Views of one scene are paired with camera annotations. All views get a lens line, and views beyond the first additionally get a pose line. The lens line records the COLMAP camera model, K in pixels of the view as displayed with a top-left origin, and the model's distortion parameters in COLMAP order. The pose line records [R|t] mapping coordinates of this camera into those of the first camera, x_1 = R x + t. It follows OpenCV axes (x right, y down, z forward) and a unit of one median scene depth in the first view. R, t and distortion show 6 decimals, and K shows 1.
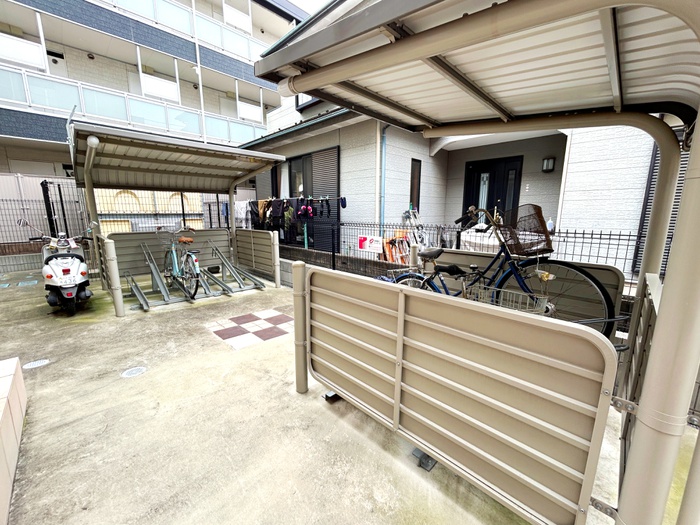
lens RADIAL K [[282.1, 0, 350.8], [0, 282.1, 263.4], [0, 0, 1]] dist [-0.003179, 0.000910]
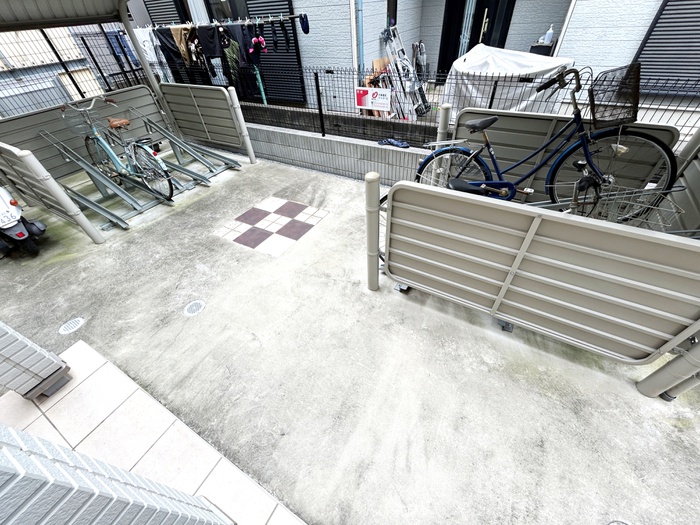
lens RADIAL K [[282.1, 0, 349.6], [0, 282.1, 261.9], [0, 0, 1]] dist [-0.003179, 0.000910]
pose [[0.965442, -0.218148, 0.142594, -0.236552], [0.107439, 0.831627, 0.544843, -0.140707], [-0.237442, -0.510694, 0.826325, 0.103338]]
